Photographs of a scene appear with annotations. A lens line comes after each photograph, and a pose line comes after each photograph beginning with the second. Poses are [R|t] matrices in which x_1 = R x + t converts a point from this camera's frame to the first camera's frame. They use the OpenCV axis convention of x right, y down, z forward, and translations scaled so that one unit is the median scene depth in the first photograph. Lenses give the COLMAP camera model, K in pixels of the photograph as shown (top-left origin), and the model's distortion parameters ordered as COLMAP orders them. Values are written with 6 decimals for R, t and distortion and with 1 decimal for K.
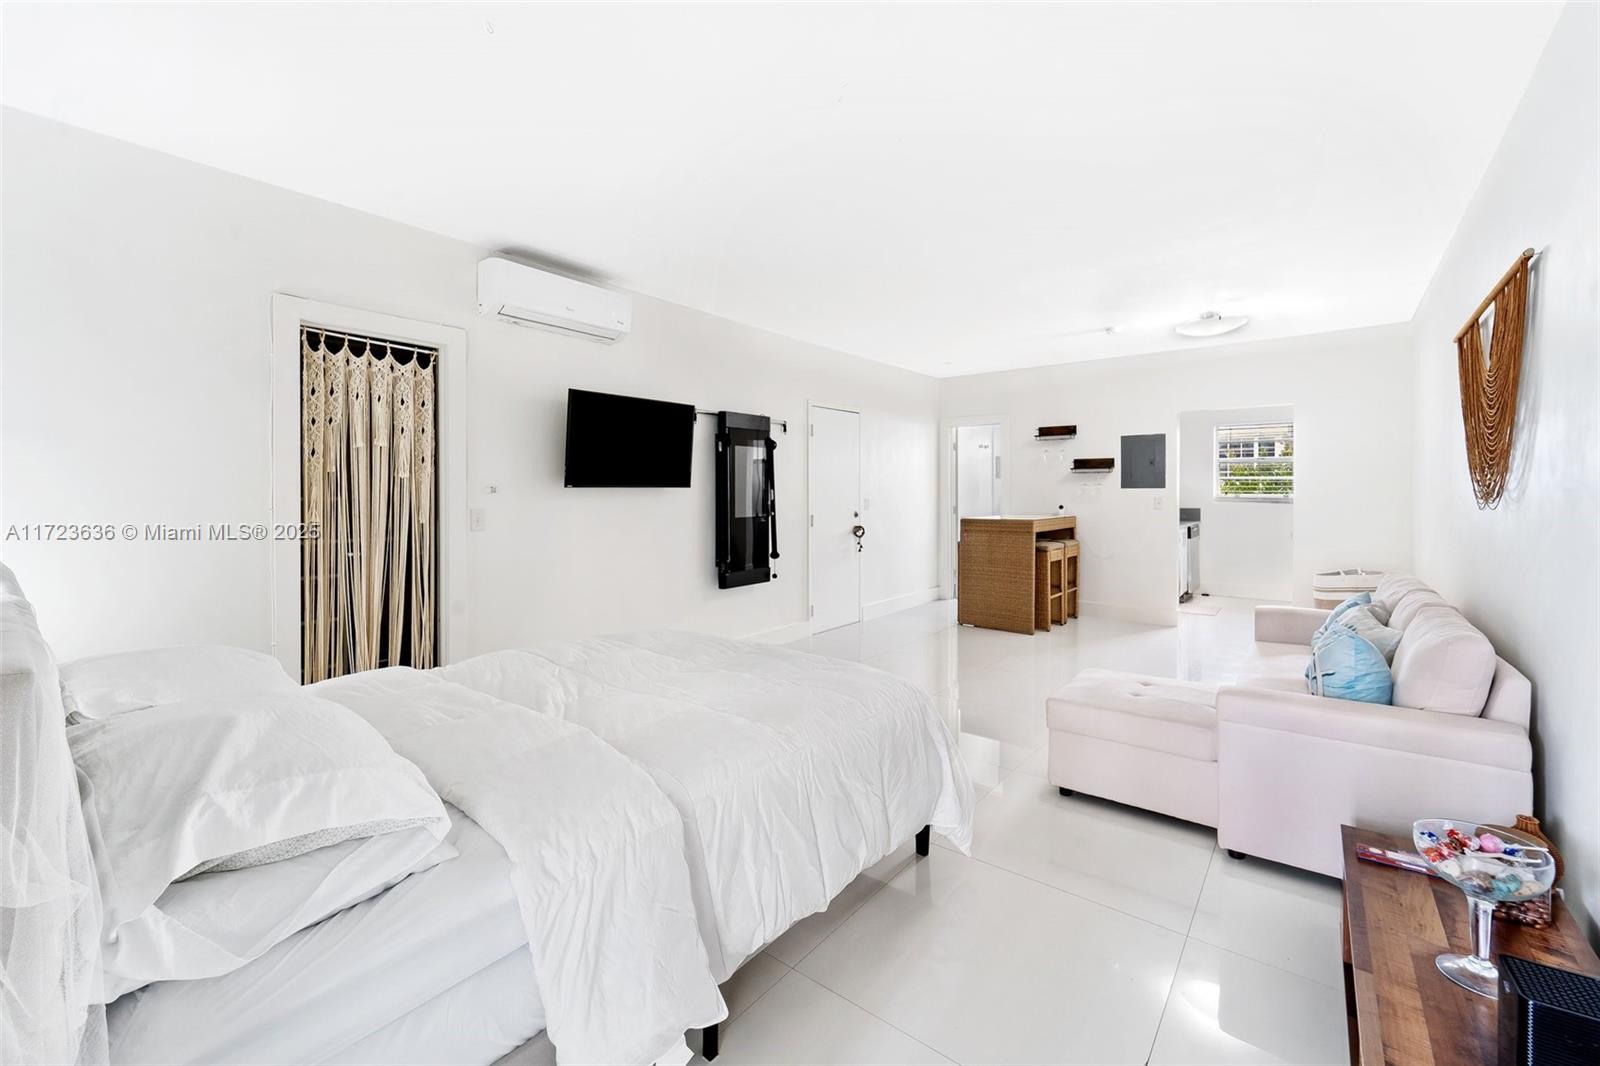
lens RADIAL K [[660.7, 0, 800.6], [0, 660.7, 493.7], [0, 0, 1]] dist [0.000304, -0.000184]
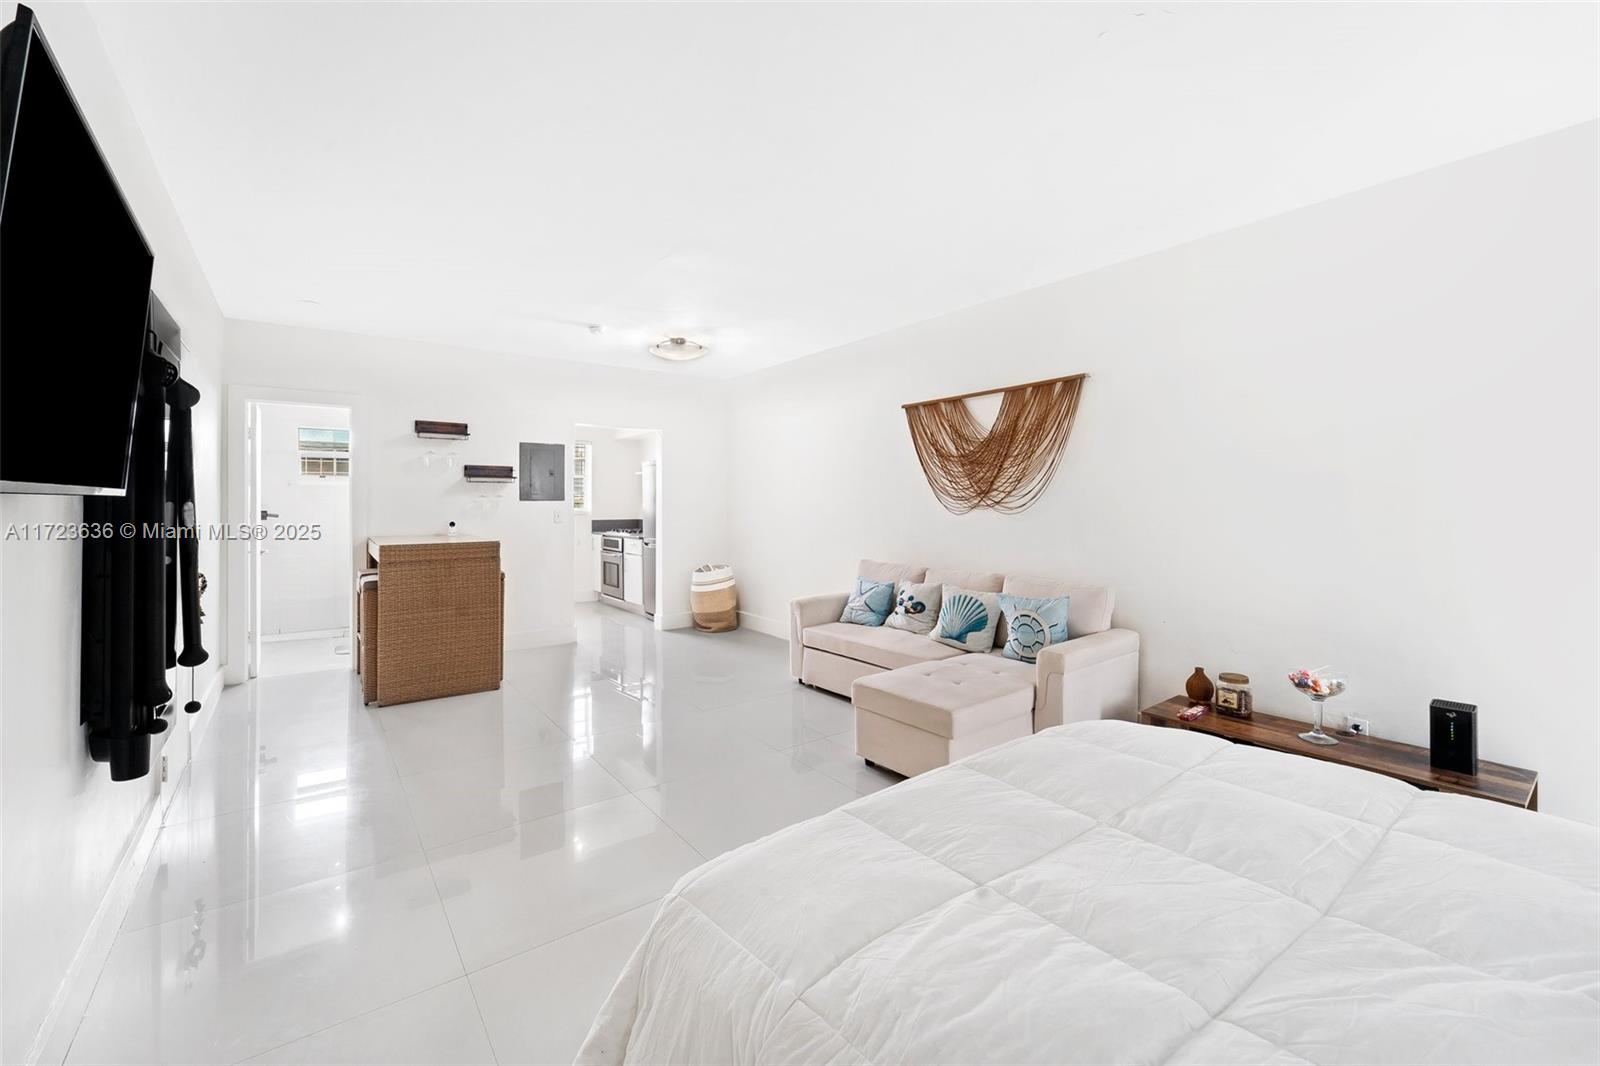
lens RADIAL K [[655.2, 0, 796.0], [0, 655.2, 504.7], [0, 0, 1]] dist [-0.001963, -0.000803]
pose [[0.244481, -0.001480, 0.969653, -0.291274], [0.003389, 0.999994, 0.000672, -0.002776], [-0.969648, 0.003122, 0.244485, 0.435054]]
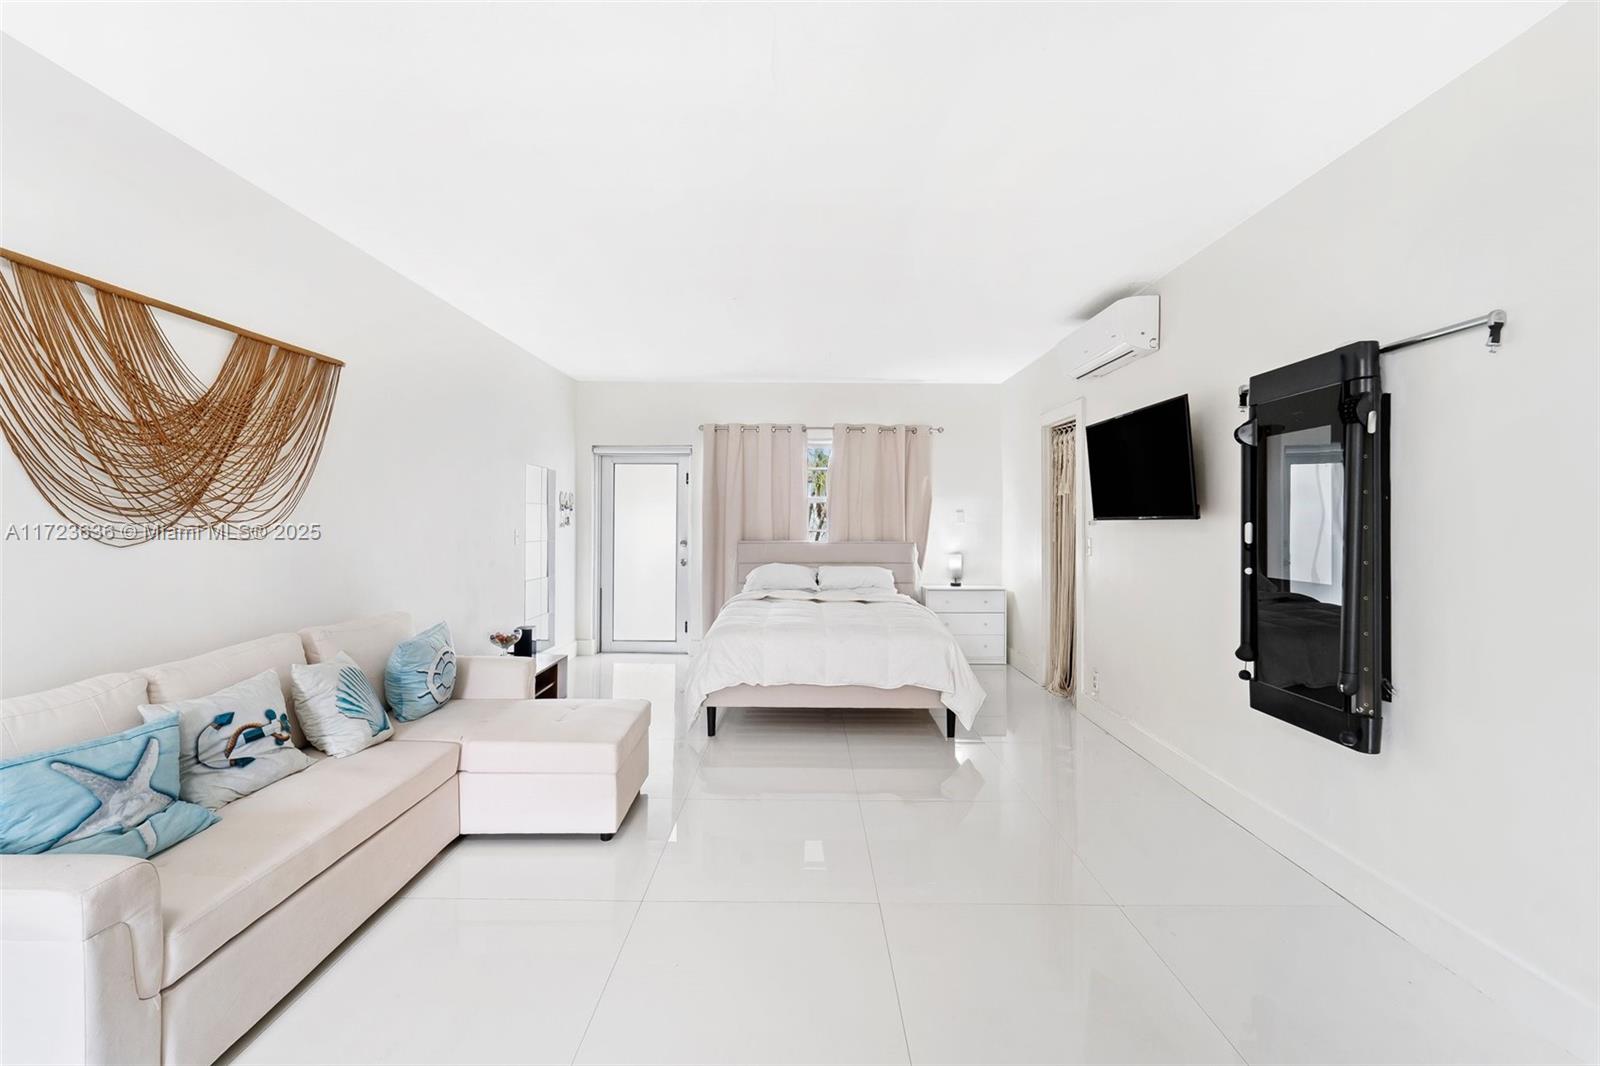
lens RADIAL K [[651.9, 0, 800.6], [0, 651.9, 515.0], [0, 0, 1]] dist [-0.002503, -0.000647]
pose [[-0.788230, -0.007810, -0.615332, 0.380905], [-0.004932, 0.999968, -0.006374, -0.006401], [0.615362, -0.001989, -0.788242, 0.910201]]
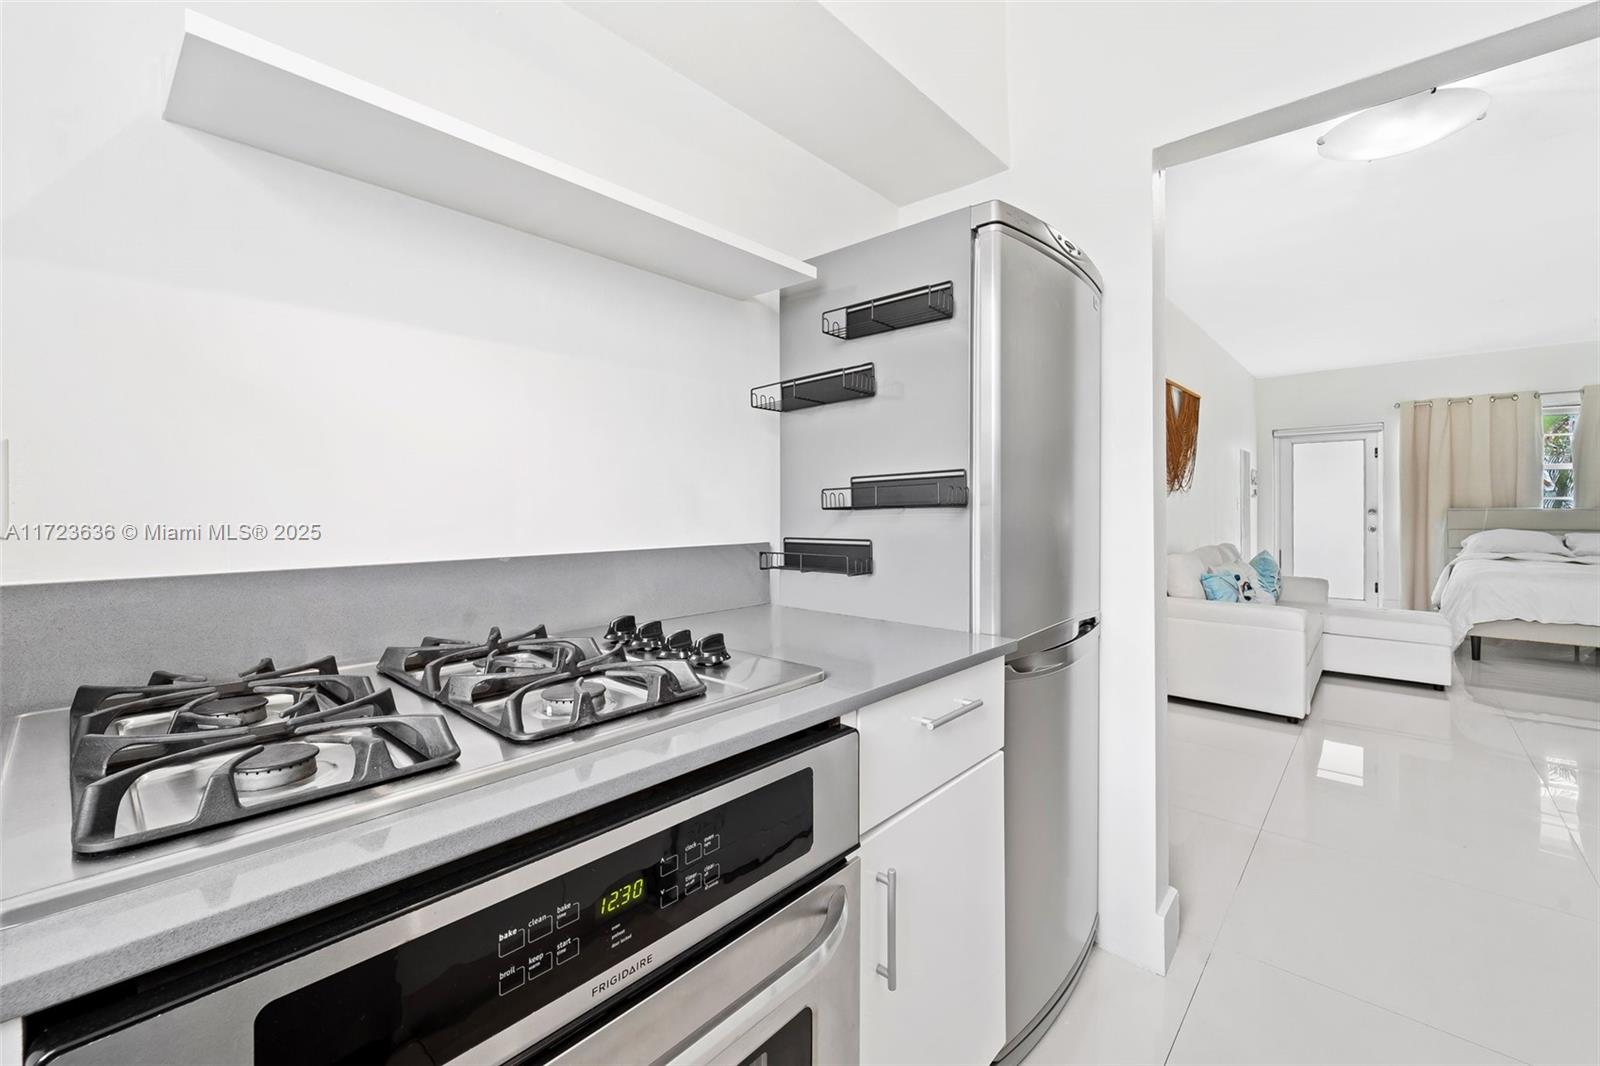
lens RADIAL K [[655.2, 0, 796.0], [0, 655.2, 504.7], [0, 0, 1]] dist [-0.001963, -0.000803]
pose [[-0.997568, 0.004367, 0.069557, 0.804248], [0.004446, 0.999990, 0.000984, 0.014859], [-0.069552, 0.001291, -0.997577, 1.185325]]
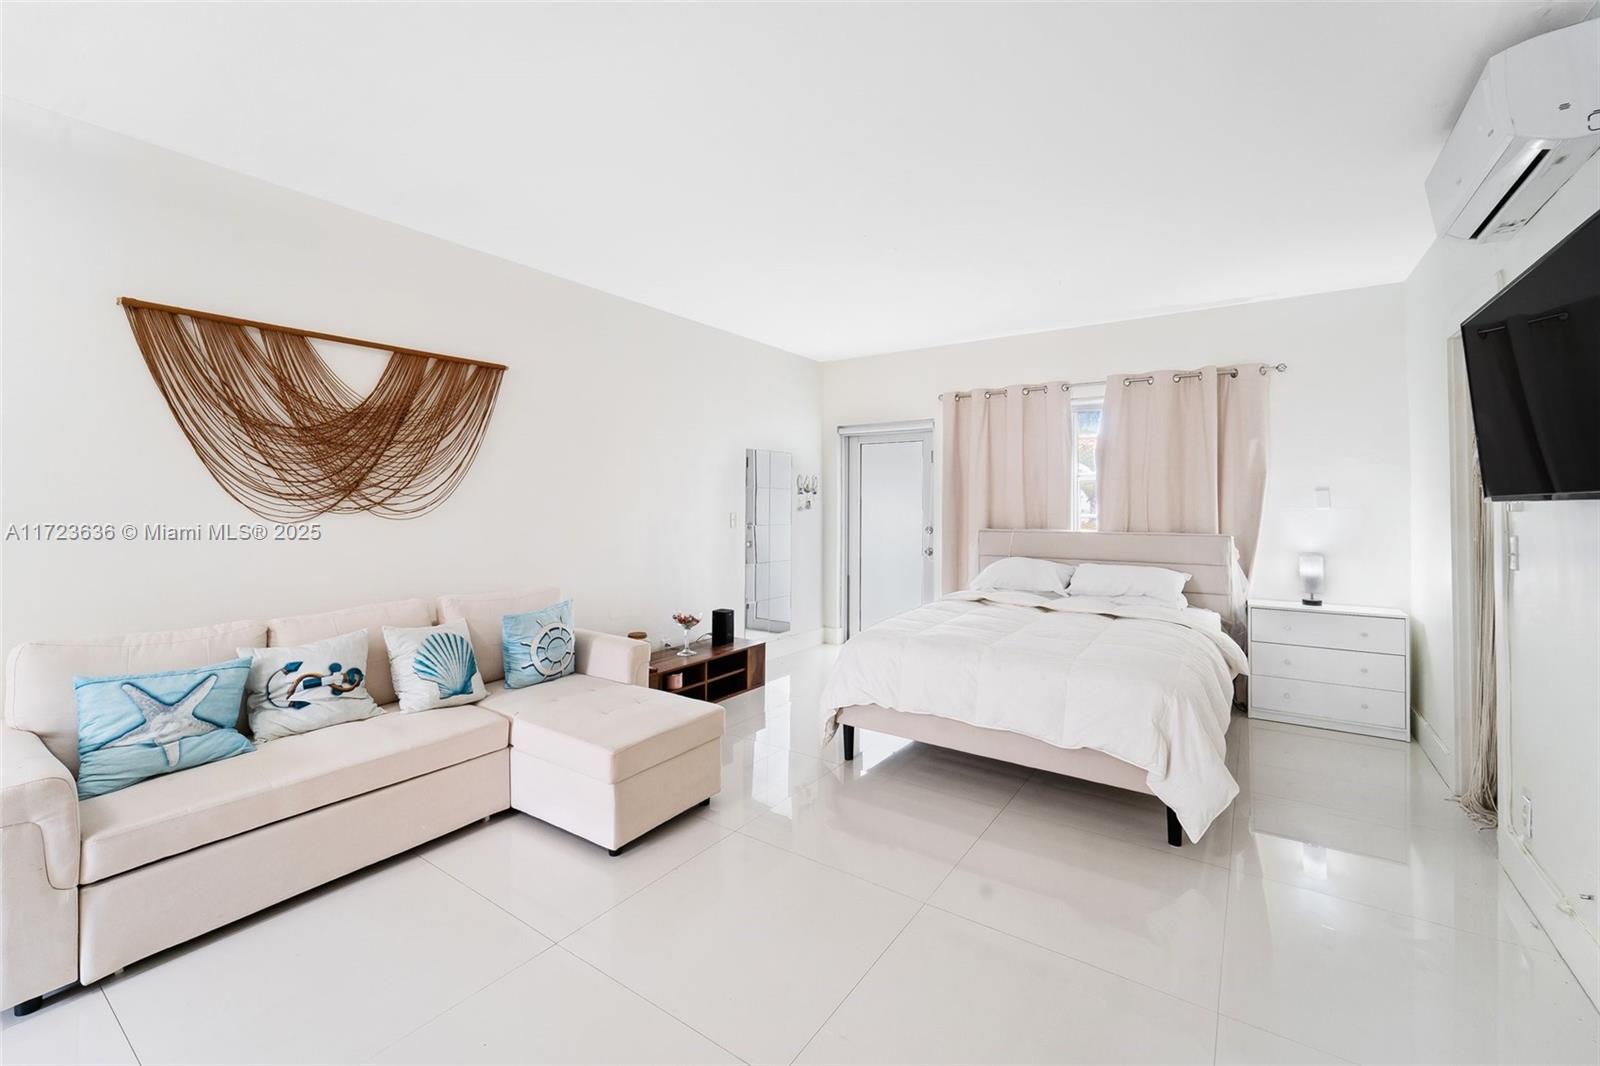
lens RADIAL K [[660.7, 0, 800.6], [0, 660.7, 493.7], [0, 0, 1]] dist [0.000304, -0.000184]
pose [[-0.998195, -0.003601, -0.059949, 0.135362], [-0.002846, 0.999916, -0.012670, -0.005804], [0.059989, -0.012476, -0.998121, 0.897467]]
